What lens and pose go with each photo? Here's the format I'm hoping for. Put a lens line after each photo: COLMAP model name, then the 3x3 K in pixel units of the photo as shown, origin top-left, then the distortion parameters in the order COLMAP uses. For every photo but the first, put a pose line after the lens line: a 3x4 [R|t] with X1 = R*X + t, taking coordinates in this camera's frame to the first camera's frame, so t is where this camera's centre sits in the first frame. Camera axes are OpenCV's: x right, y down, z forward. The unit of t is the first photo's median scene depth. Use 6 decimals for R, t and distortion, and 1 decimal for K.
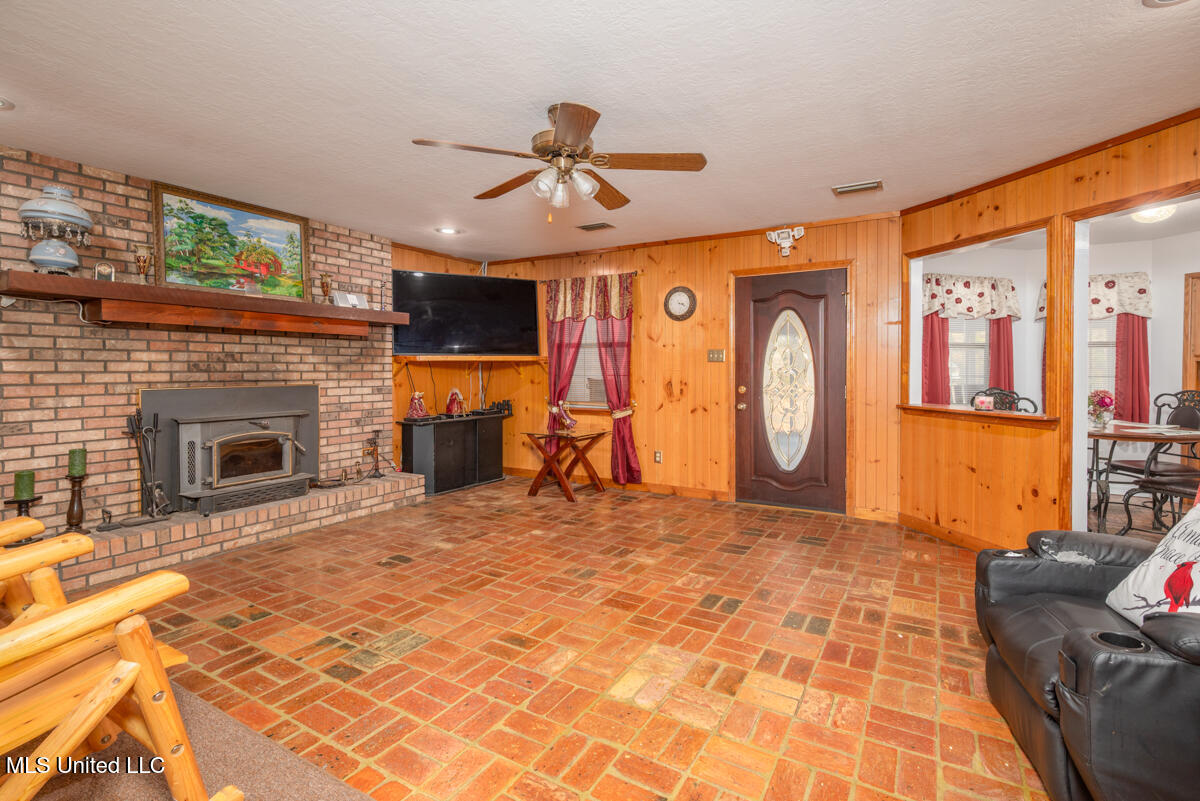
lens RADIAL K [[550.9, 0, 625.9], [0, 550.9, 374.0], [0, 0, 1]] dist [0.002818, -0.000447]
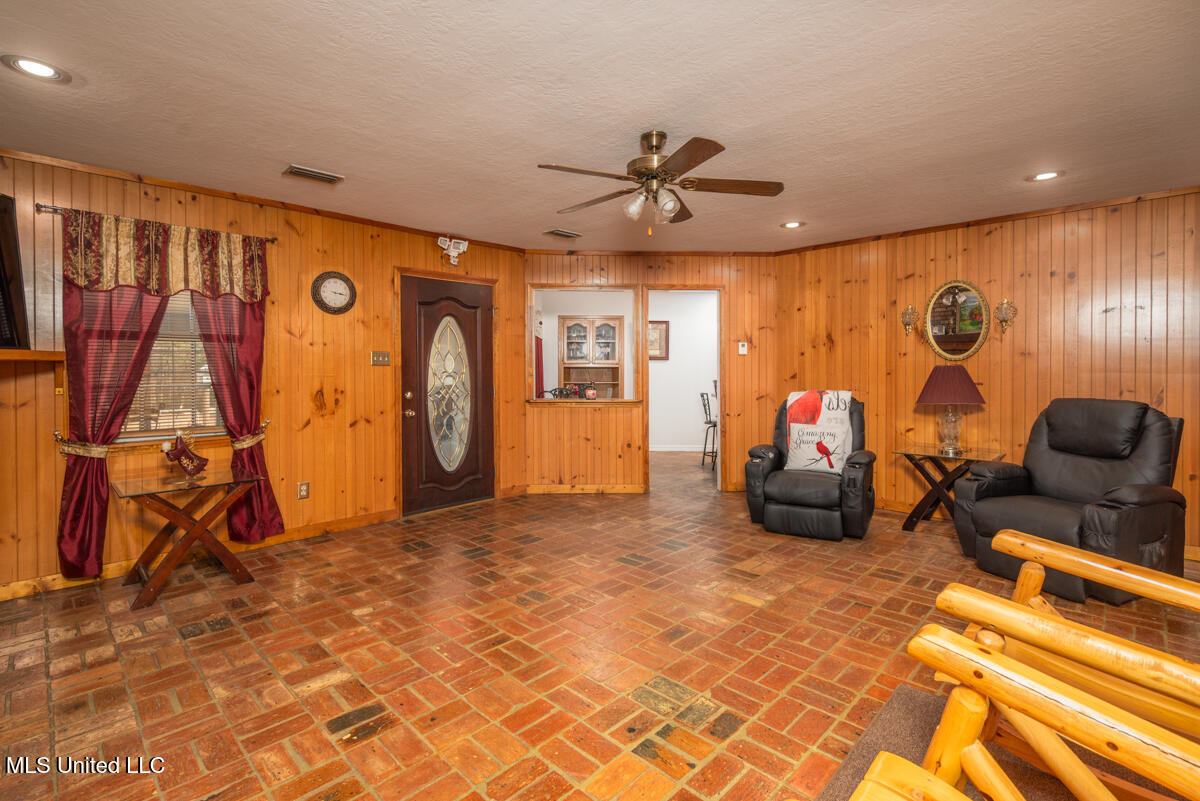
lens RADIAL K [[550.9, 0, 625.9], [0, 550.9, 374.0], [0, 0, 1]] dist [0.002818, -0.000447]
pose [[0.238974, -0.007799, 0.970995, -0.867267], [0.013187, 0.999902, 0.004785, -0.011252], [-0.970936, 0.011661, 0.239053, 0.586745]]
